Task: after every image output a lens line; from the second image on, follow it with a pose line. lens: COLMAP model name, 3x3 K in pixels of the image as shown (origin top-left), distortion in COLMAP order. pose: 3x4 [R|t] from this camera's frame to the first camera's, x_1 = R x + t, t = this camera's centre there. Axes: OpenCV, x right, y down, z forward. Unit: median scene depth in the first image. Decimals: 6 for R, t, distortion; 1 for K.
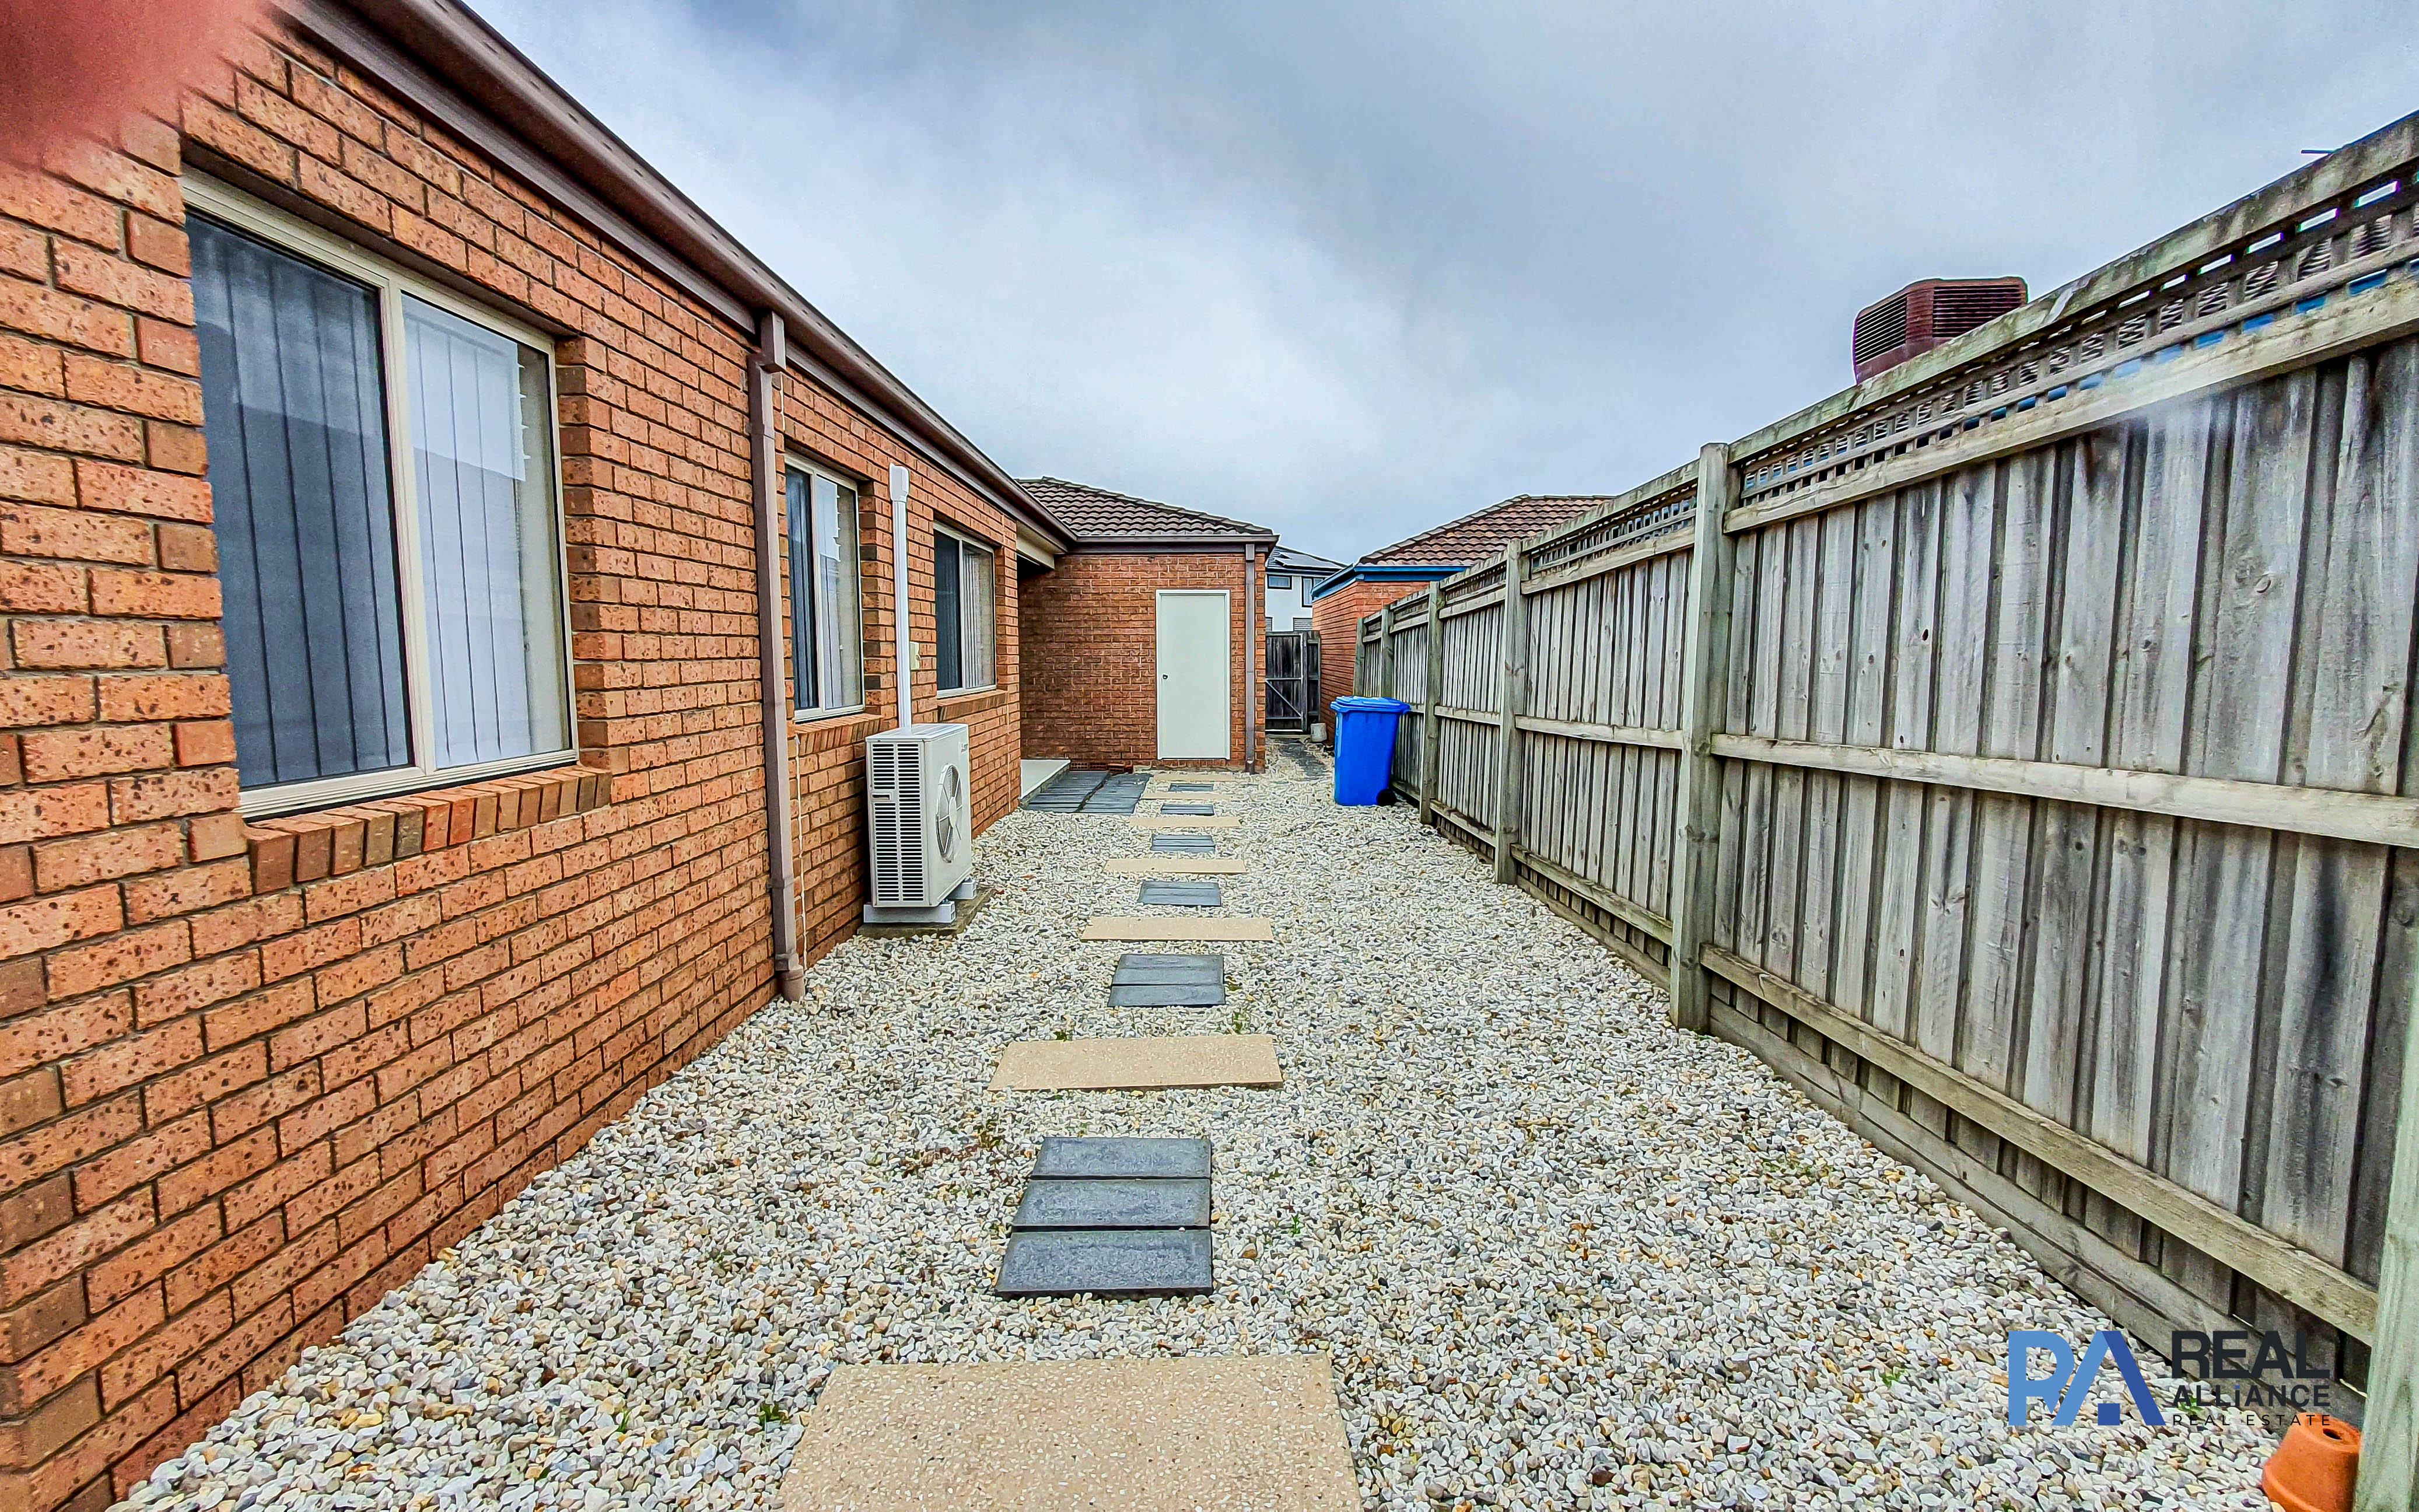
lens RADIAL K [[1087.9, 0, 1208.5], [0, 1087.9, 765.4], [0, 0, 1]] dist [0.000513, 0.000382]
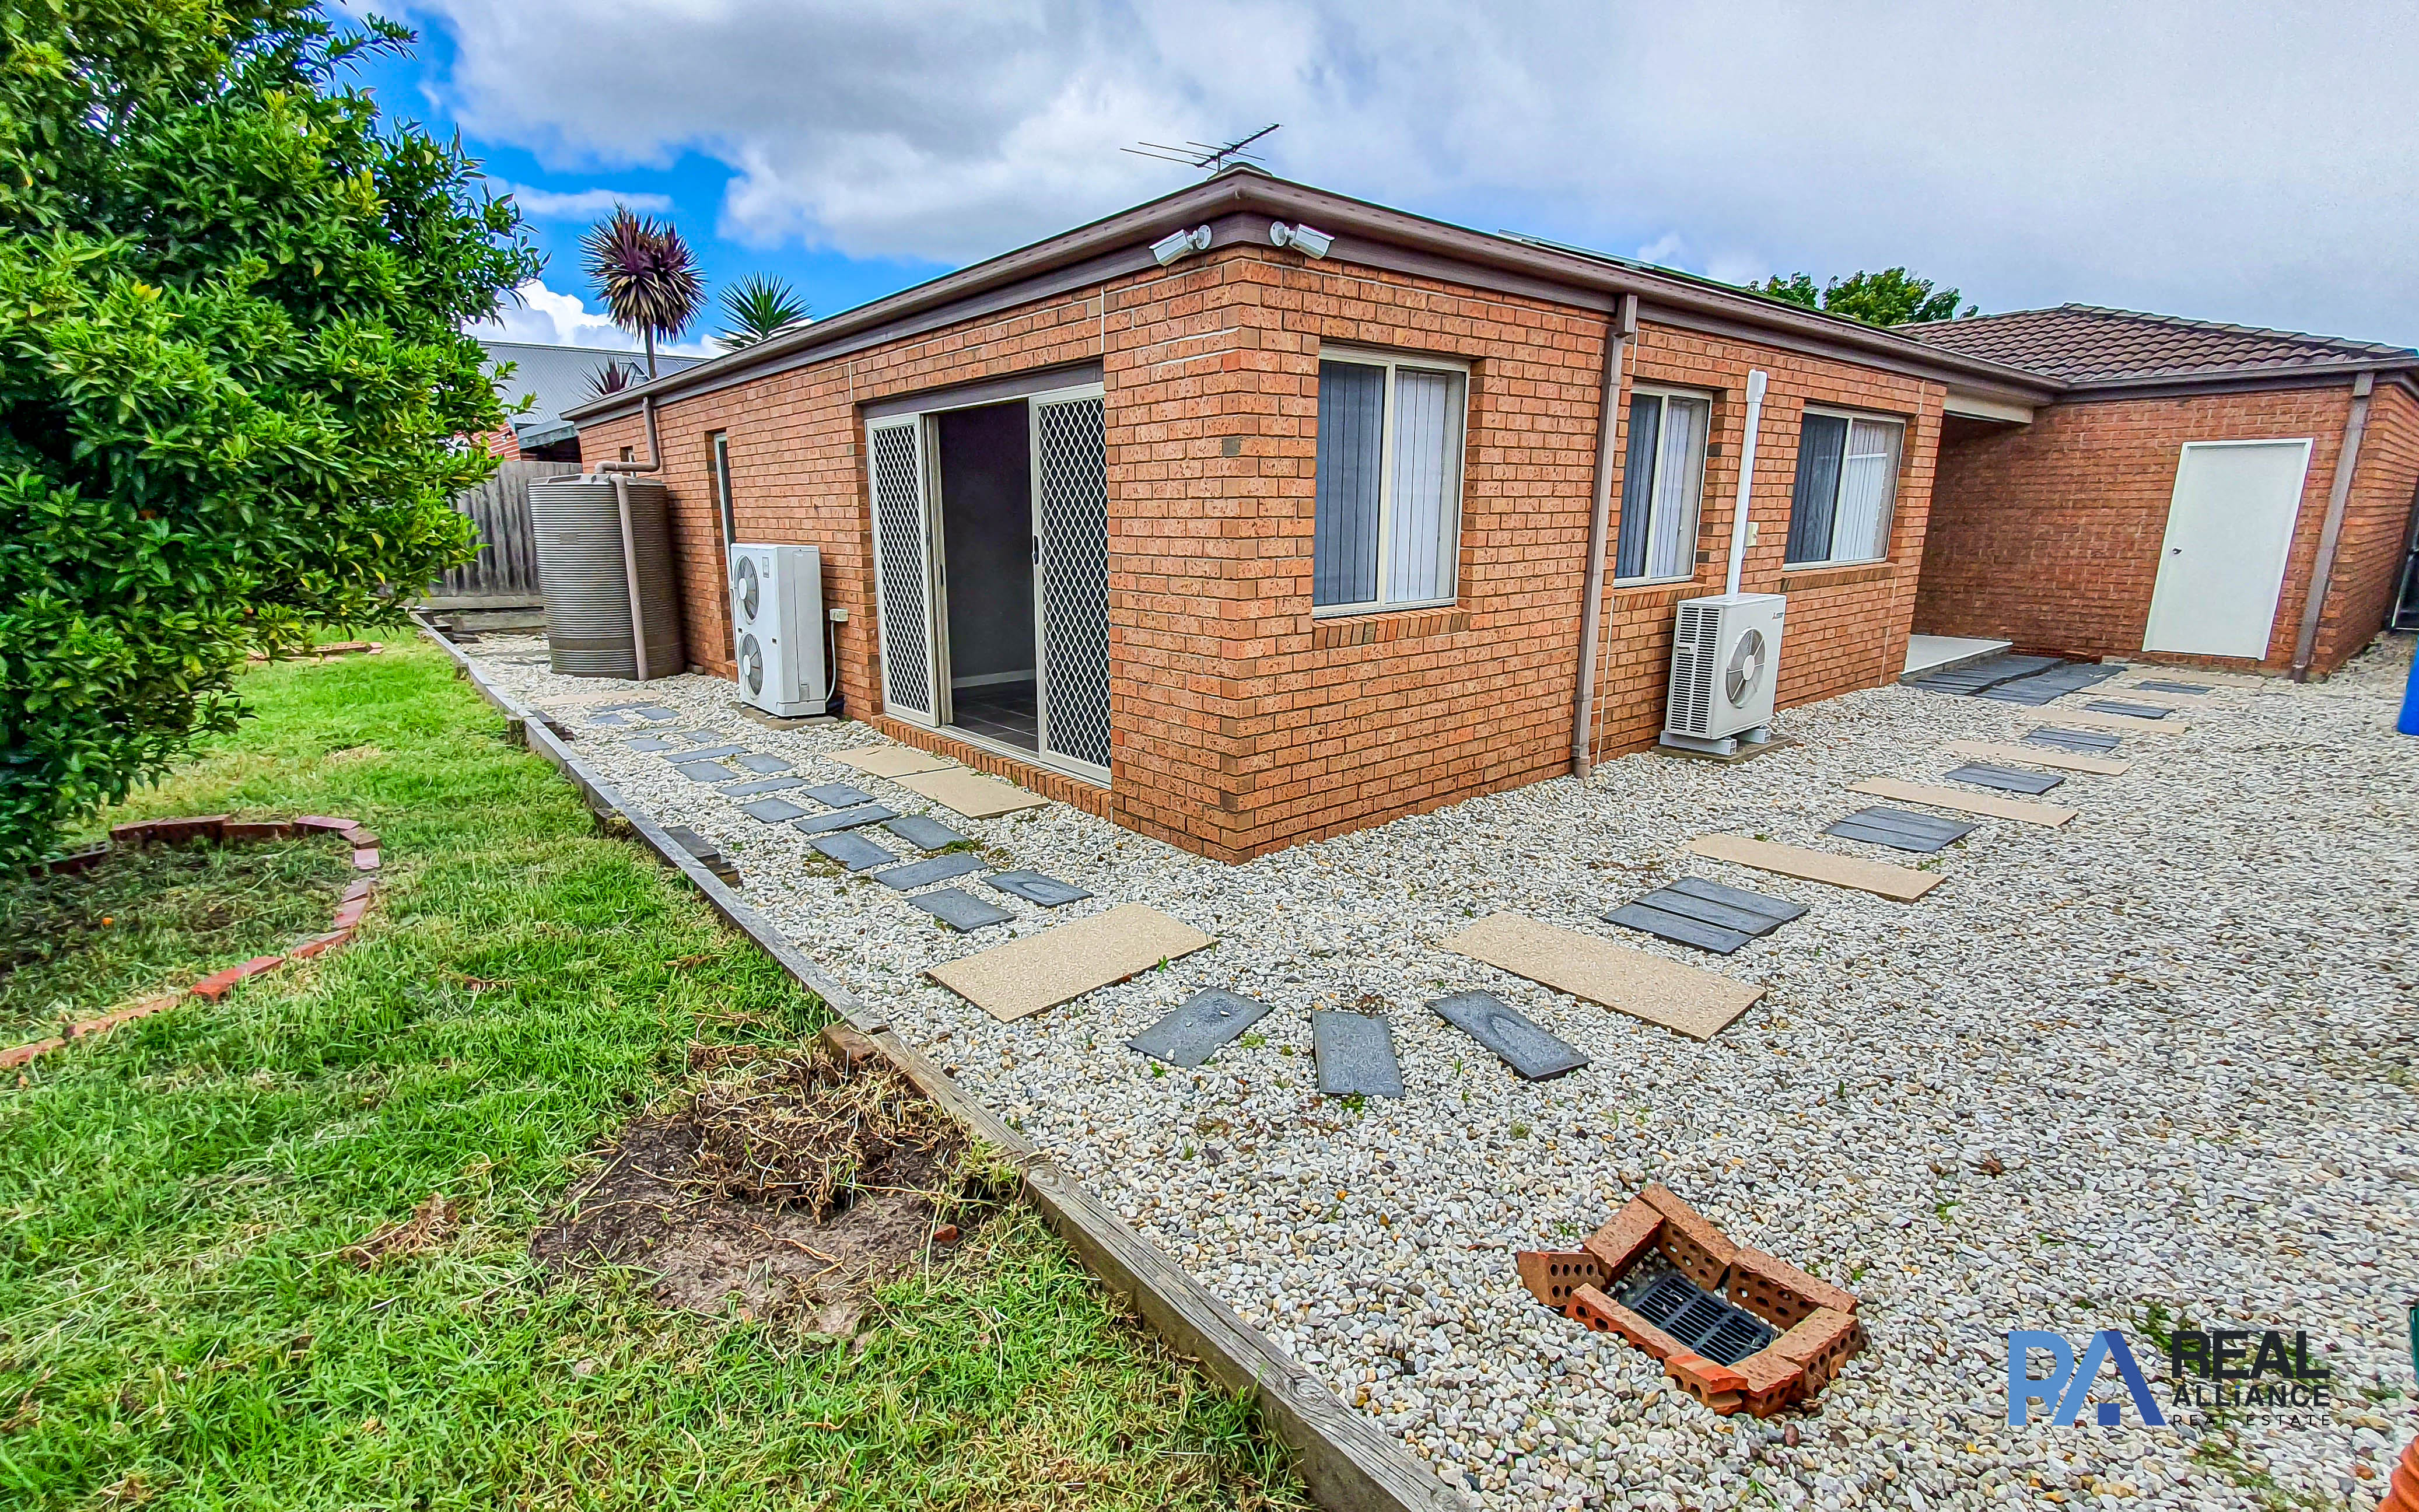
lens RADIAL K [[1067.5, 0, 1171.3], [0, 1067.5, 759.9], [0, 0, 1]] dist [-0.002945, -0.001024]
pose [[0.650713, 0.172854, -0.739388, 0.373711], [-0.075601, 0.983655, 0.163425, -0.003067], [0.755551, -0.050444, 0.653145, -0.417808]]
